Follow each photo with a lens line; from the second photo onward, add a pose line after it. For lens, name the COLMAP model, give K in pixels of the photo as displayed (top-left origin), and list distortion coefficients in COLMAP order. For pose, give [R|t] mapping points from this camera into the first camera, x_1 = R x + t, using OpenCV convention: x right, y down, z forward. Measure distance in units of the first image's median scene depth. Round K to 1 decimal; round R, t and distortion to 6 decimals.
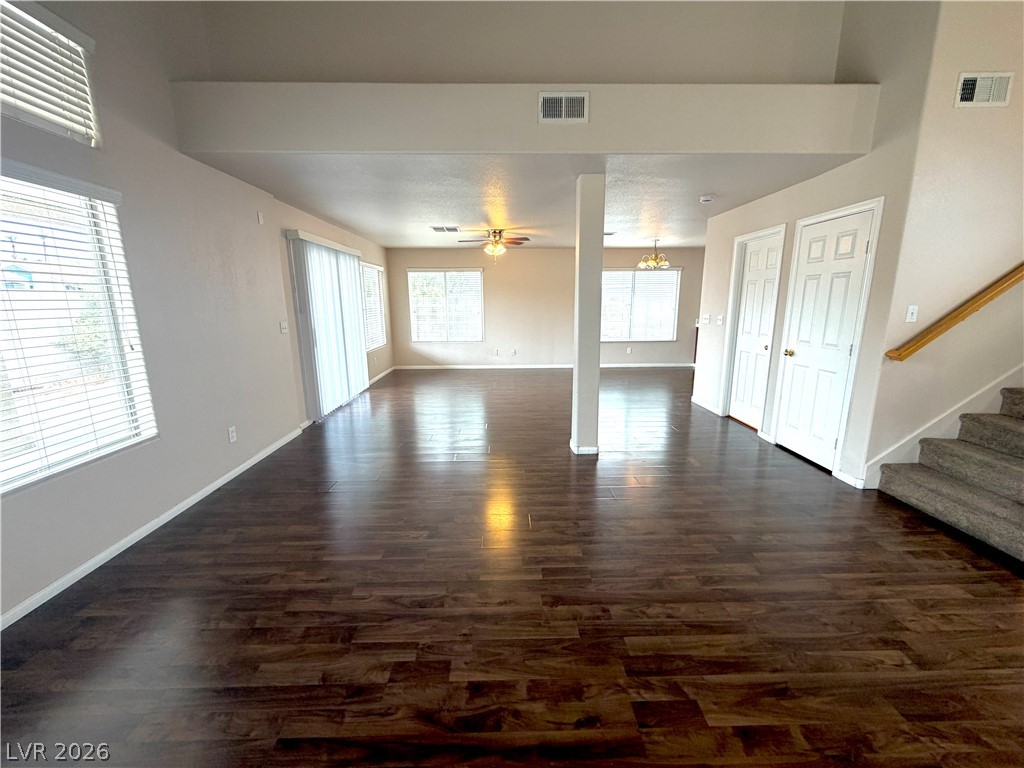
lens RADIAL K [[410.9, 0, 512.0], [0, 410.9, 384.0], [0, 0, 1]] dist [0.000021, 0.000218]
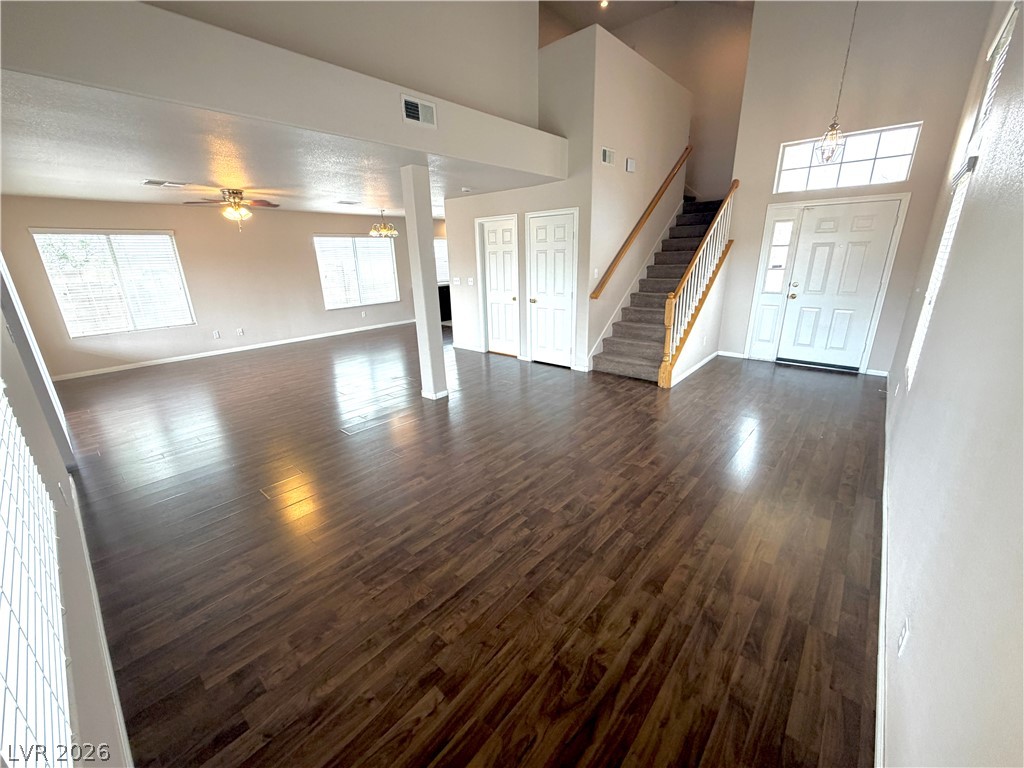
lens RADIAL K [[410.9, 0, 512.0], [0, 410.9, 384.0], [0, 0, 1]] dist [0.000021, 0.000218]
pose [[0.672219, -0.234241, 0.702319, -0.627328], [0.167064, 0.972154, 0.164333, -0.044320], [-0.721256, 0.006865, 0.692634, -0.019669]]
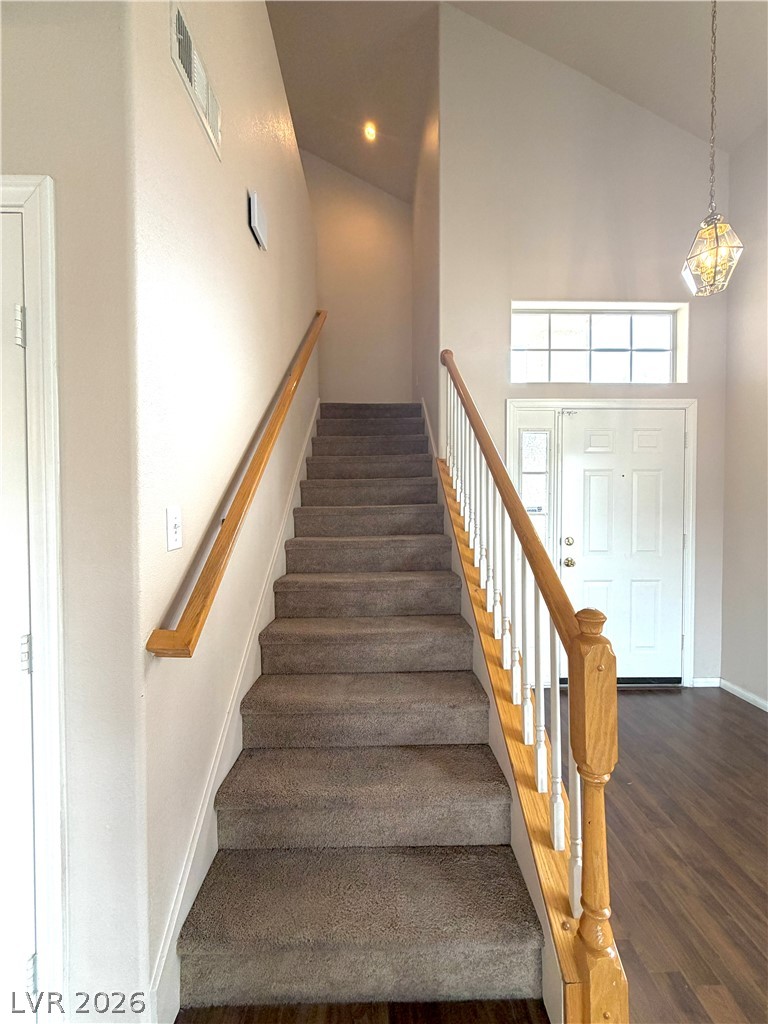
lens RADIAL K [[410.9, 0, 384.2], [0, 410.9, 509.7], [0, 0, 1]] dist [0.000021, 0.000218]
pose [[0.004513, -0.006891, 0.999966, 0.499961], [0.204110, 0.978931, 0.005825, -0.127725], [-0.978938, 0.204077, 0.005825, 0.686102]]
